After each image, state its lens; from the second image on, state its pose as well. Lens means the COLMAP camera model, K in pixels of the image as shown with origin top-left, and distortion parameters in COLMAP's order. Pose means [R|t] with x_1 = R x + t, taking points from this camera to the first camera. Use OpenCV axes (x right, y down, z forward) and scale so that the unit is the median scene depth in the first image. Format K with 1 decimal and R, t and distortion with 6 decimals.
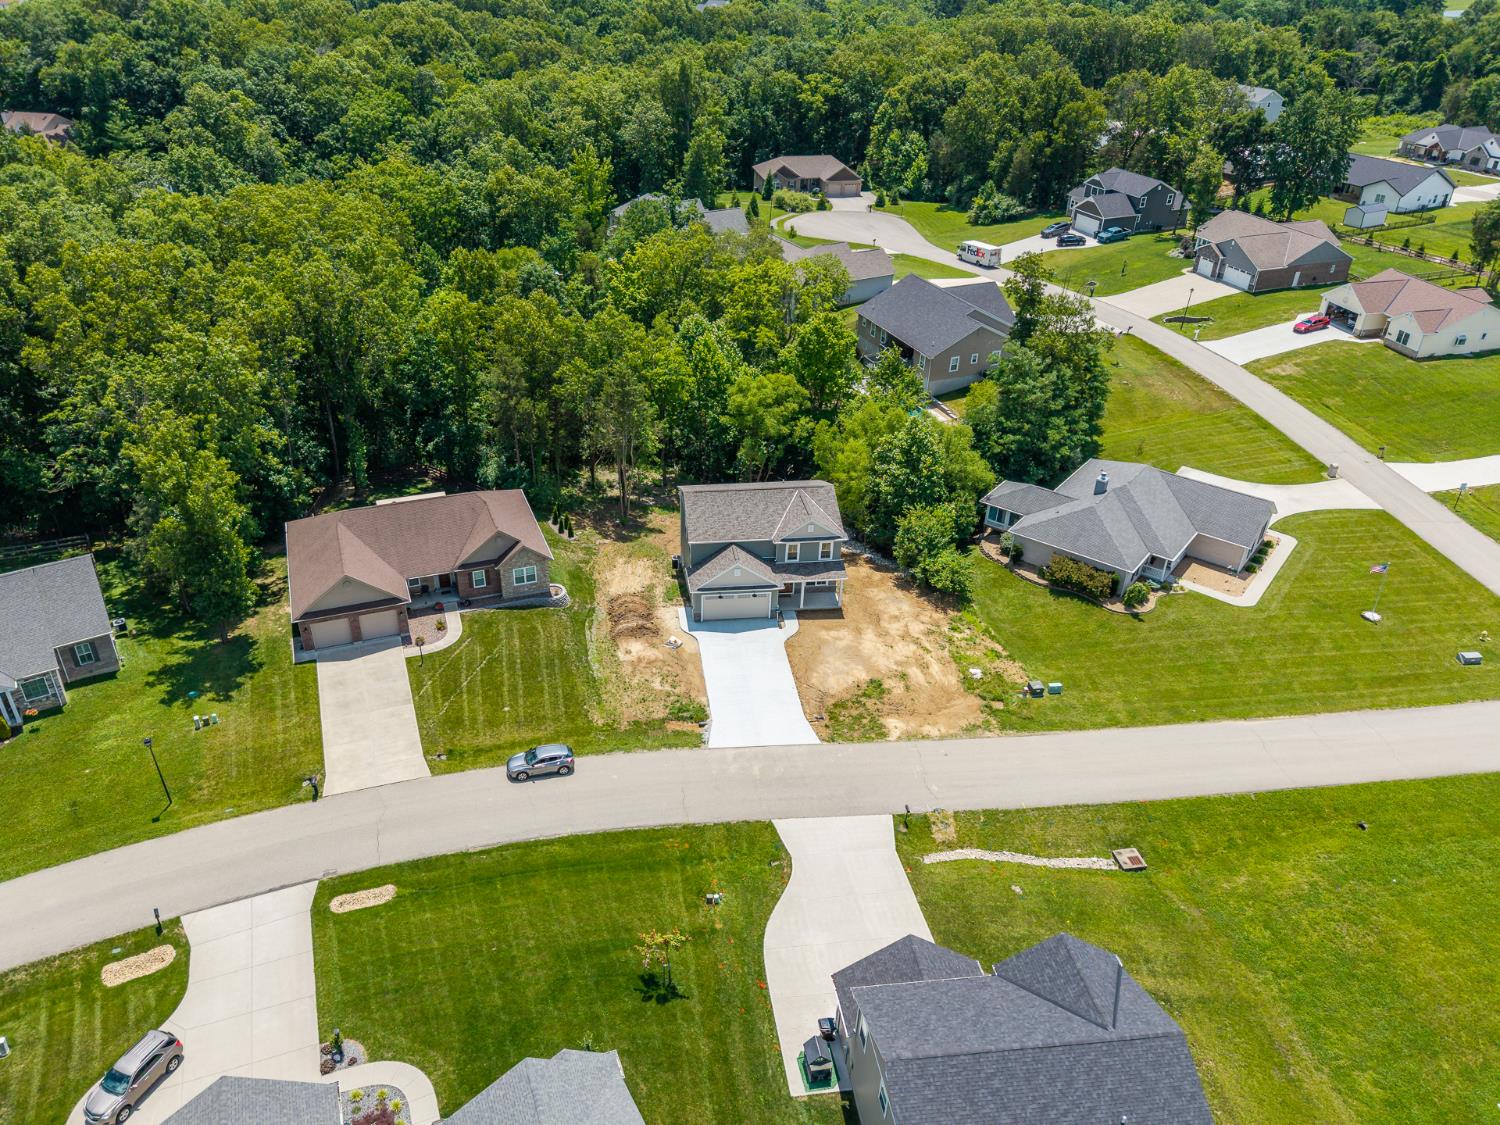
lens RADIAL K [[1125.4, 0, 707.3], [0, 1125.4, 603.7], [0, 0, 1]] dist [0.026346, -0.022032]
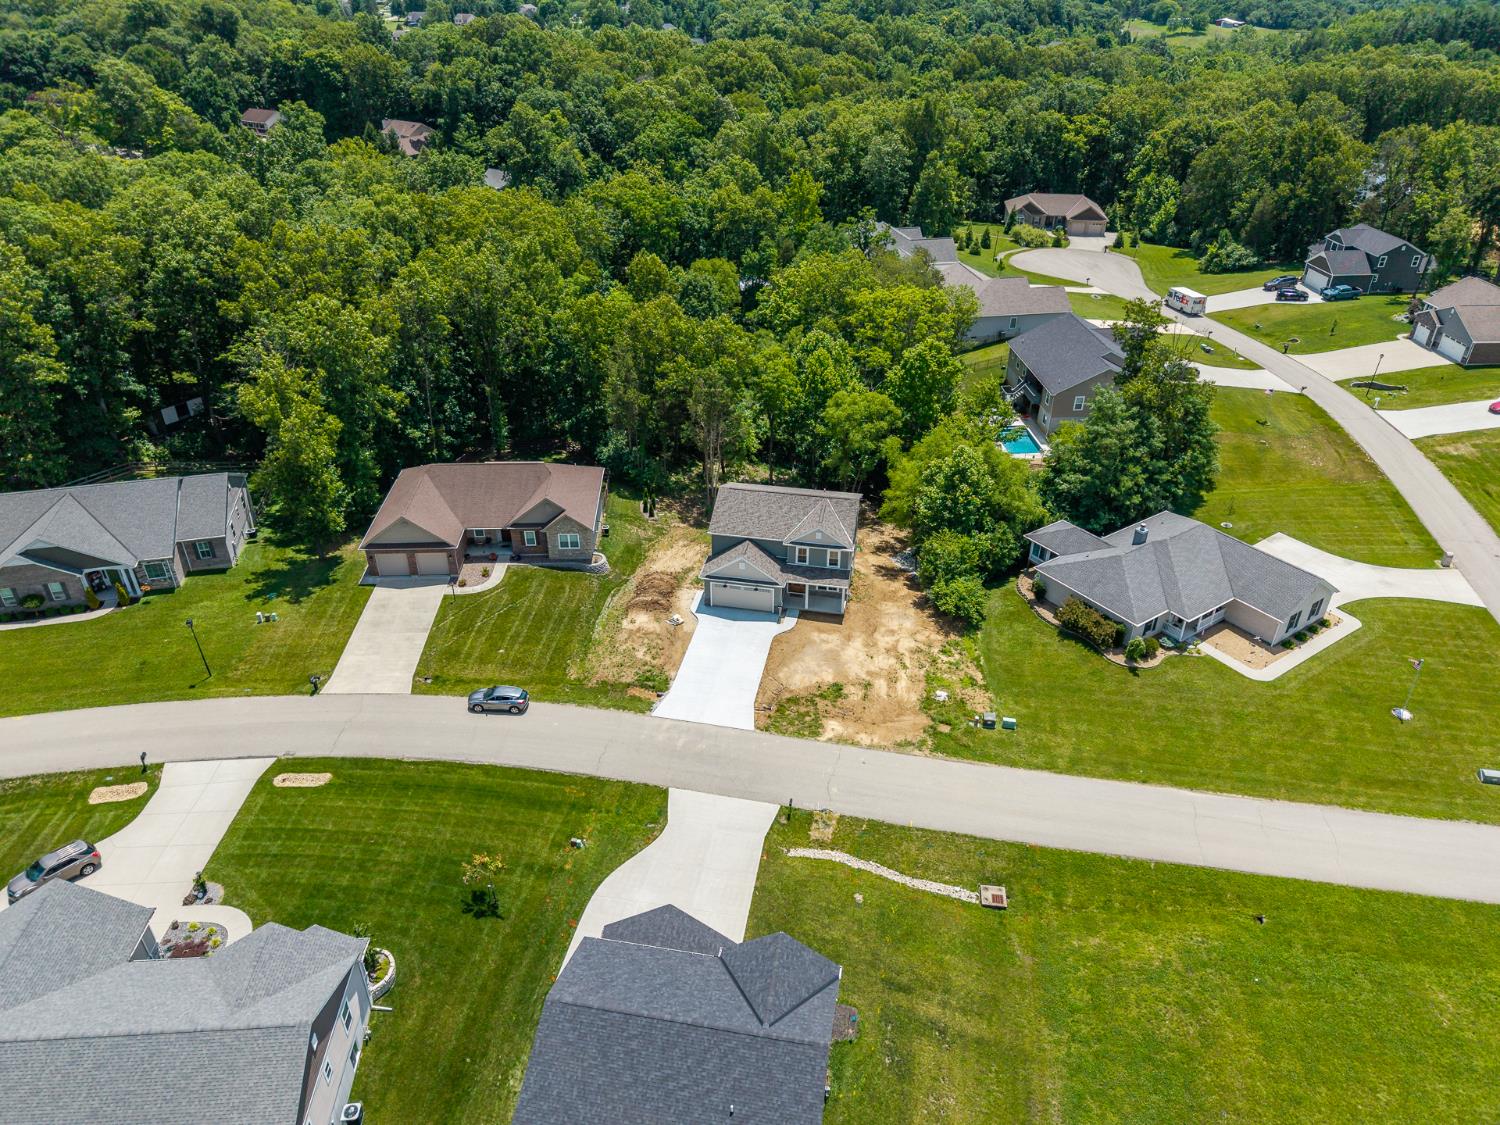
lens RADIAL K [[1044.8, 0, 752.8], [0, 1044.8, 599.3], [0, 0, 1]] dist [0.034931, -0.034152]
pose [[0.955961, 0.155407, -0.248972, 0.294556], [-0.155639, 0.987634, 0.018878, -0.016566], [0.248827, 0.020703, 0.968327, 0.028085]]
